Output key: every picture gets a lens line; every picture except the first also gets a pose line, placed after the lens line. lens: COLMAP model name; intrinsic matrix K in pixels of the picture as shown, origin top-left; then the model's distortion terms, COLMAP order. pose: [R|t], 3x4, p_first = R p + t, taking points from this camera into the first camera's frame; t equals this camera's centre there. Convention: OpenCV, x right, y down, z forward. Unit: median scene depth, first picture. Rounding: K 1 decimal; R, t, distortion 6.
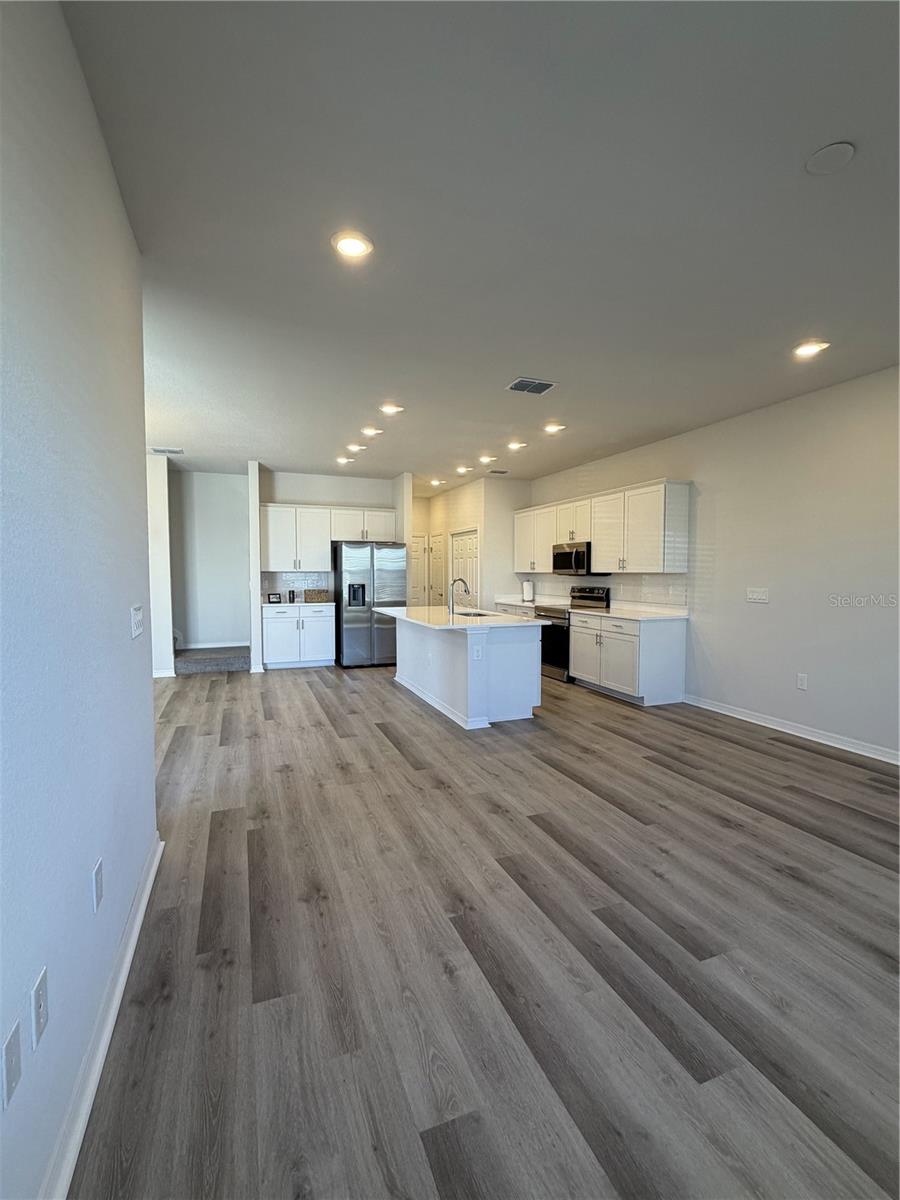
lens RADIAL K [[527.1, 0, 443.6], [0, 527.1, 595.5], [0, 0, 1]] dist [-0.004311, 0.001622]
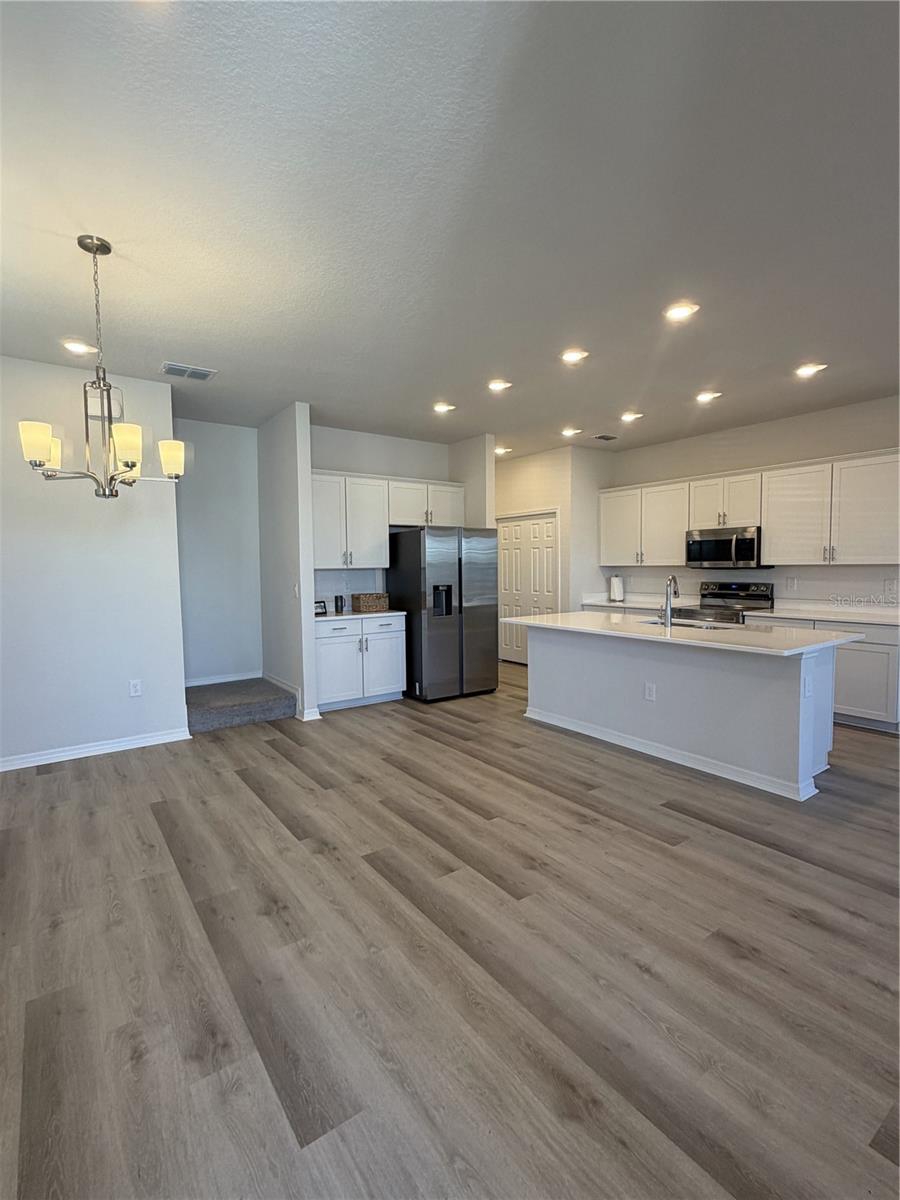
lens RADIAL K [[556.0, 0, 445.0], [0, 556.0, 600.9], [0, 0, 1]] dist [-0.002124, -0.000057]
pose [[0.968885, -0.029207, 0.245781, -0.528435], [0.023923, 0.999415, 0.024456, -0.028229], [-0.246352, -0.017816, 0.969017, 0.400521]]
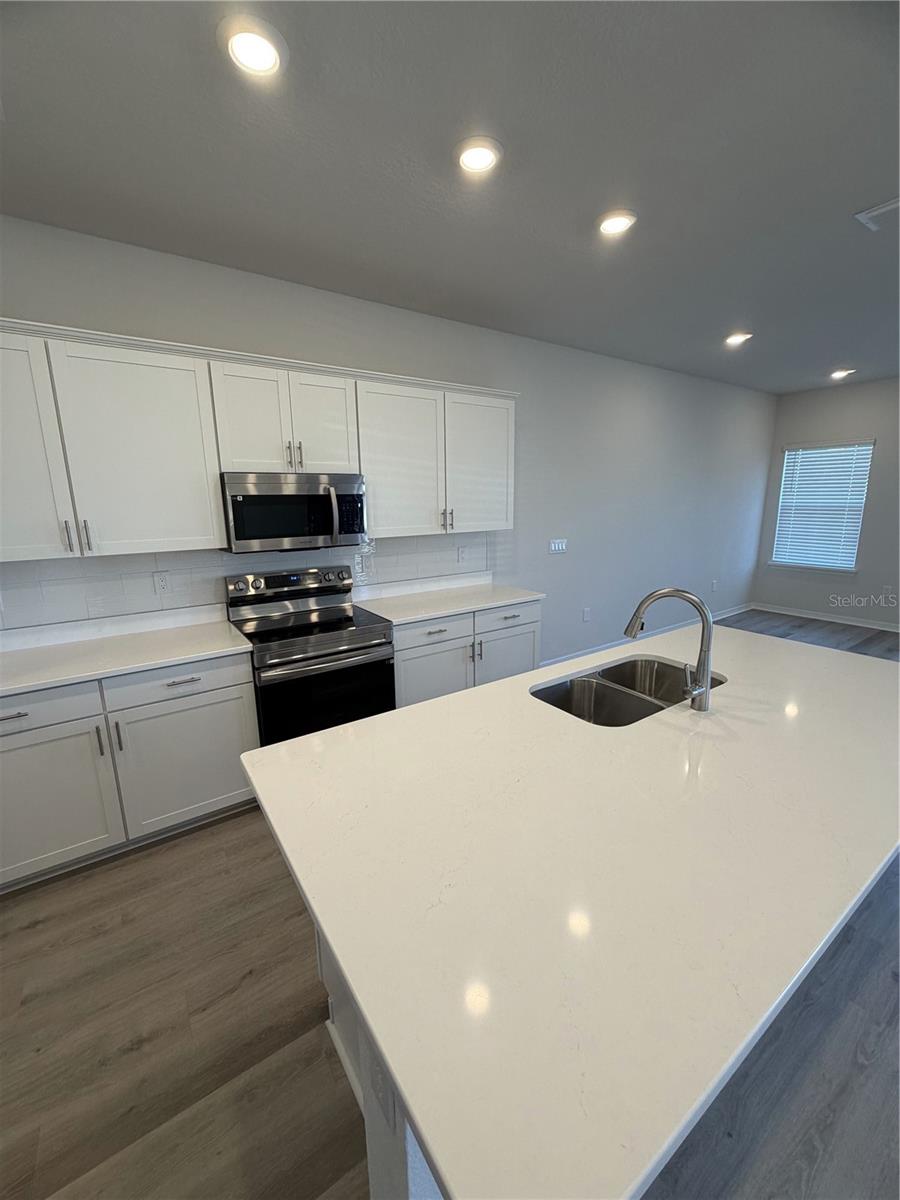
lens RADIAL K [[476.2, 0, 430.8], [0, 476.2, 587.6], [0, 0, 1]] dist [-0.000808, -0.000165]
pose [[-0.230003, -0.179770, 0.956442, -0.222229], [0.056406, 0.978676, 0.197513, -0.111329], [-0.971554, 0.099377, -0.214958, 1.390325]]
